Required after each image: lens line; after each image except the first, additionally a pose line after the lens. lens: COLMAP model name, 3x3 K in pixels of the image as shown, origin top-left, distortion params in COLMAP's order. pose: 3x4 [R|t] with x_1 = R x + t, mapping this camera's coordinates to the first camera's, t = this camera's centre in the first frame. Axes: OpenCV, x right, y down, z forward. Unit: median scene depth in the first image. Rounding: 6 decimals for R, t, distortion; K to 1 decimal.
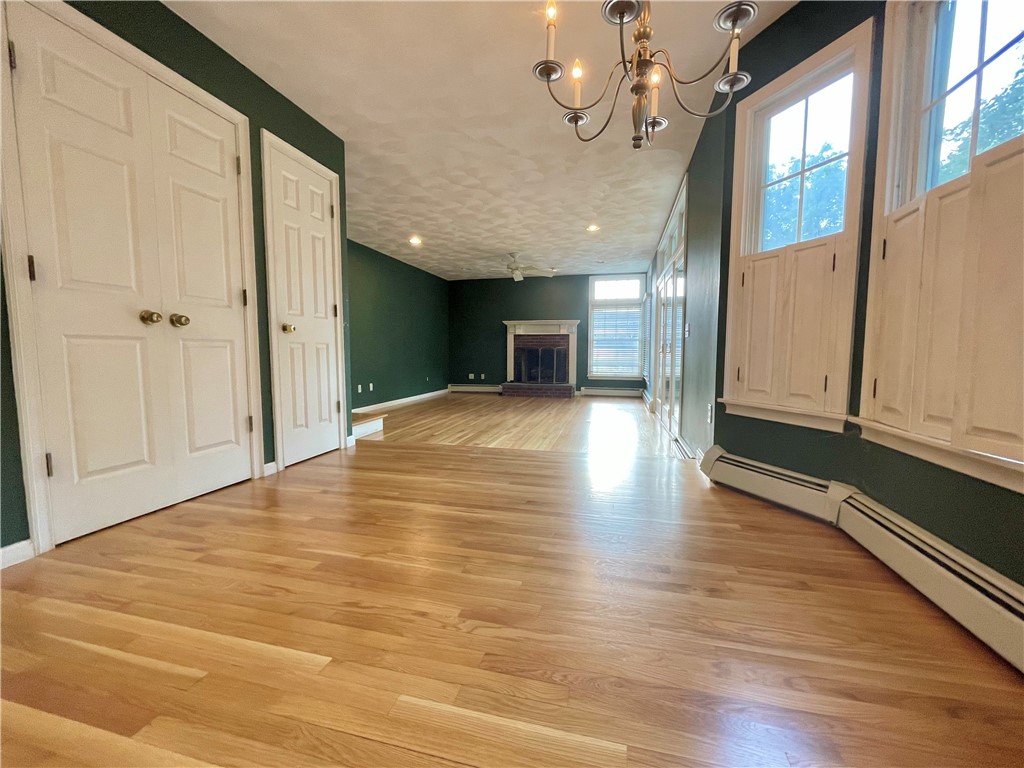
lens RADIAL K [[411.9, 0, 512.0], [0, 411.9, 384.0], [0, 0, 1]] dist [-0.001592, -0.000717]
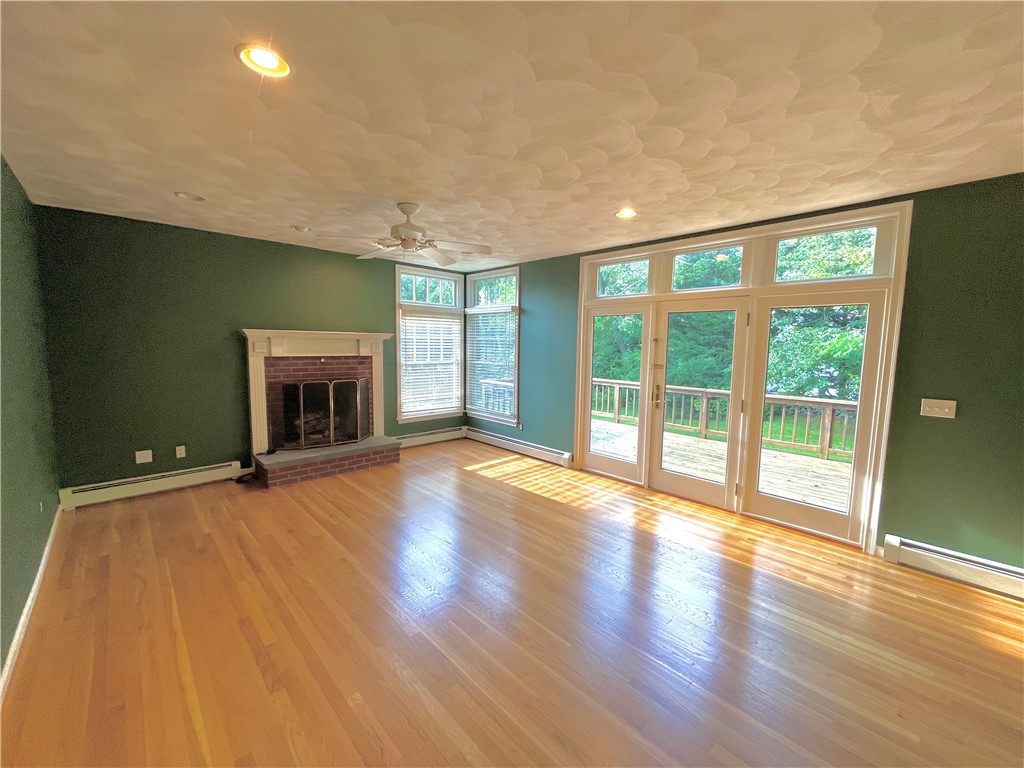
lens RADIAL K [[411.9, 0, 512.0], [0, 411.9, 384.0], [0, 0, 1]] dist [-0.001592, -0.000717]
pose [[0.533338, -0.075201, 0.842553, -0.262663], [0.049459, 0.997109, 0.057688, -0.104342], [-0.844455, 0.010905, 0.535516, 0.506533]]
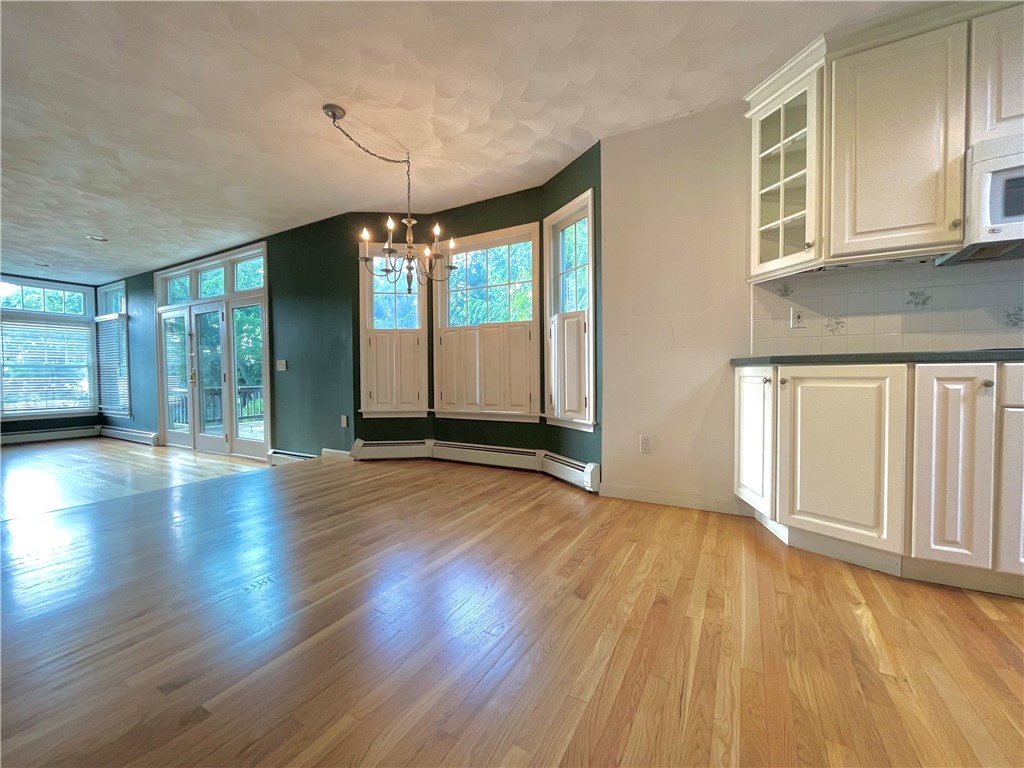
lens RADIAL K [[411.9, 0, 512.0], [0, 411.9, 384.0], [0, 0, 1]] dist [-0.001592, -0.000717]
pose [[0.258125, -0.025057, 0.965787, -0.253608], [0.082537, 0.996581, 0.003796, -0.006724], [-0.962579, 0.078733, 0.259310, -0.011604]]
